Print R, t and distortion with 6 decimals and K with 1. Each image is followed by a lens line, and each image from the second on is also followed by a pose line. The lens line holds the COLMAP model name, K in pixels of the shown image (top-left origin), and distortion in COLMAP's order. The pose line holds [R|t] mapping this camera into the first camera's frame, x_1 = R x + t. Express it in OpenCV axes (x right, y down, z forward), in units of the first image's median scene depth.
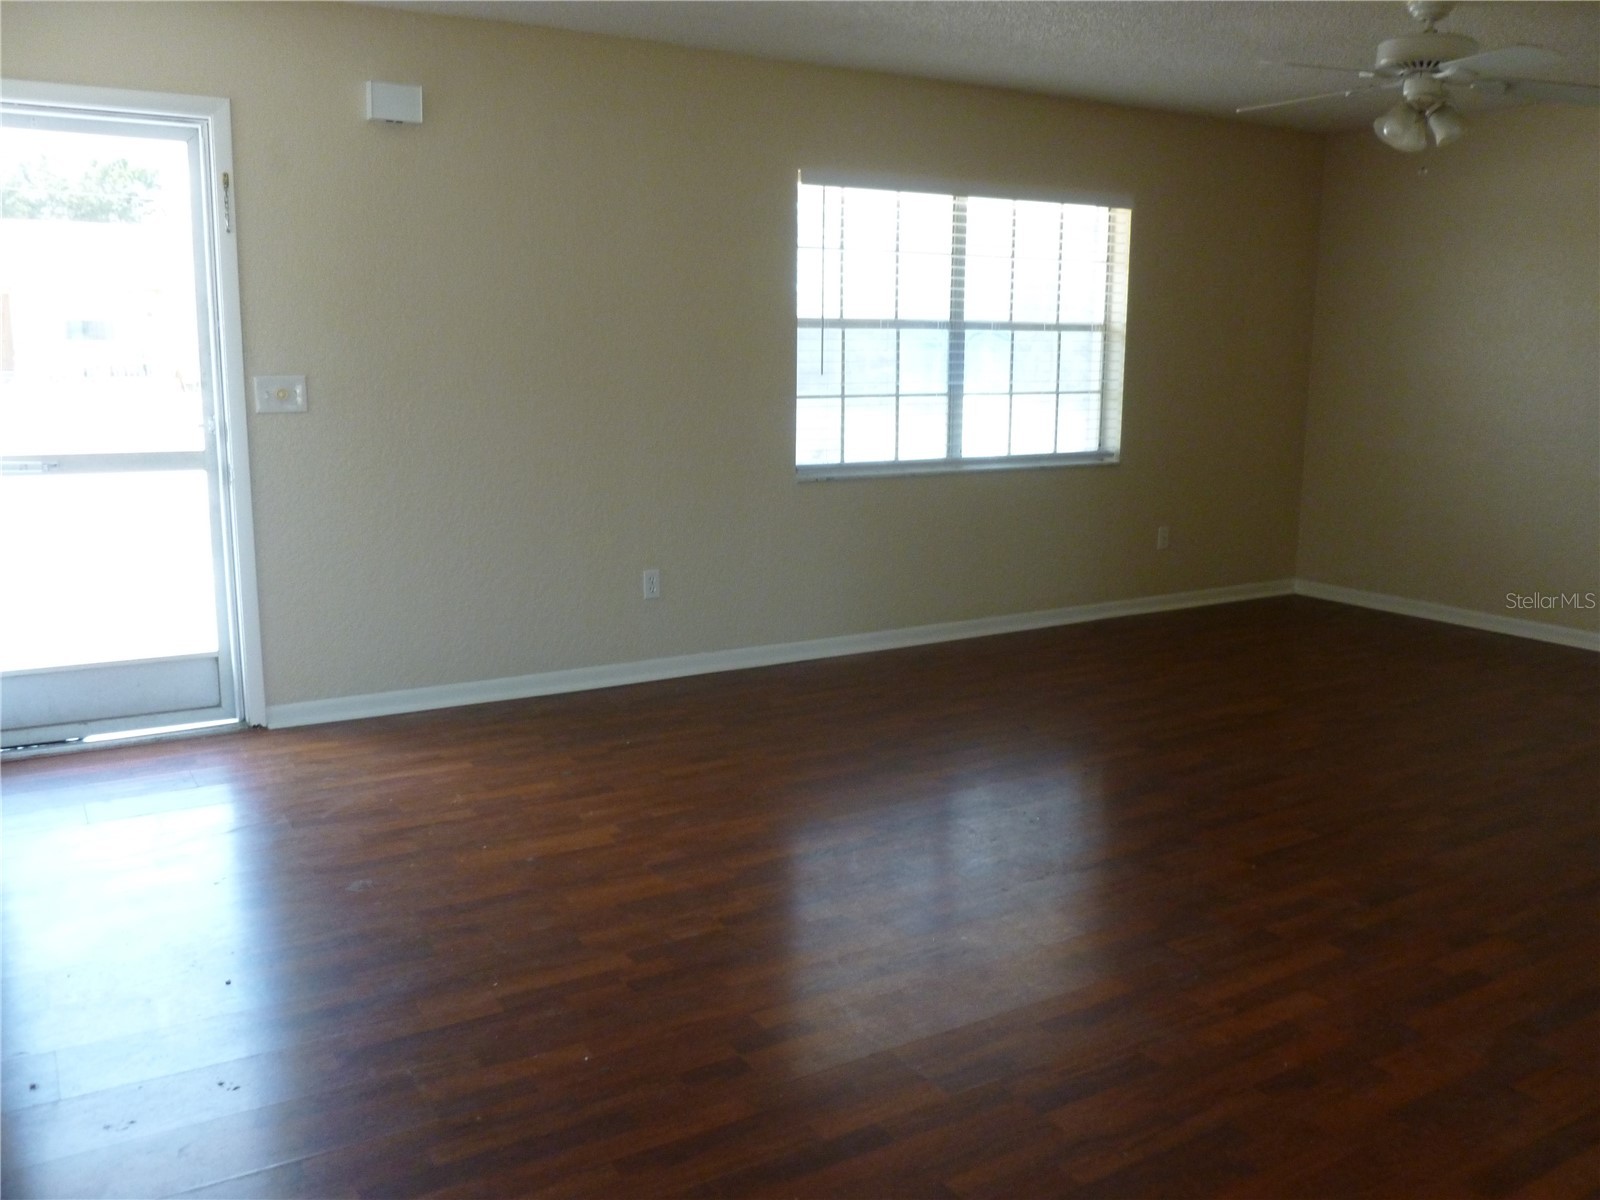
lens RADIAL K [[1343.0, 0, 797.4], [0, 1343.0, 601.2], [0, 0, 1]] dist [-0.056530, 0.024696]
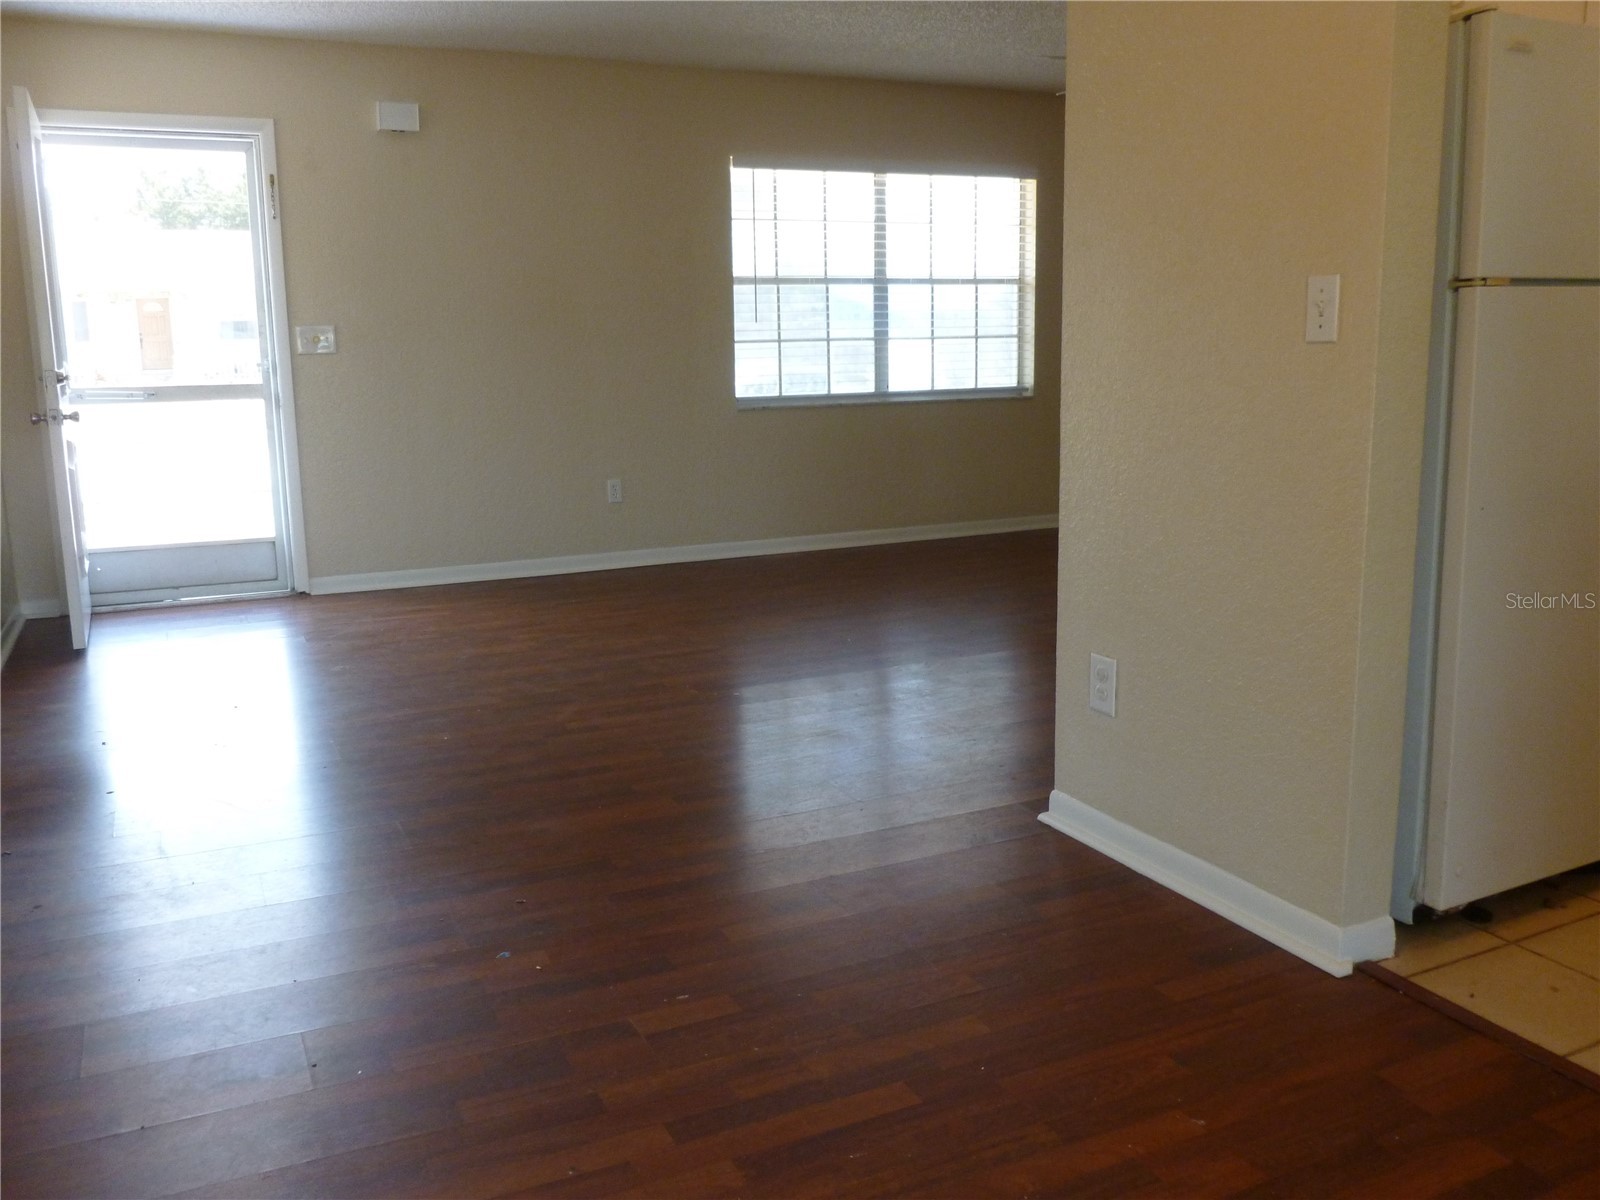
lens RADIAL K [[1343.0, 0, 803.6], [0, 1343.0, 597.7], [0, 0, 1]] dist [-0.056530, 0.024696]
pose [[0.994881, -0.004380, -0.100962, 0.185660], [0.004604, 0.999987, 0.001985, 0.082373], [0.100952, -0.002440, 0.994888, -0.221730]]
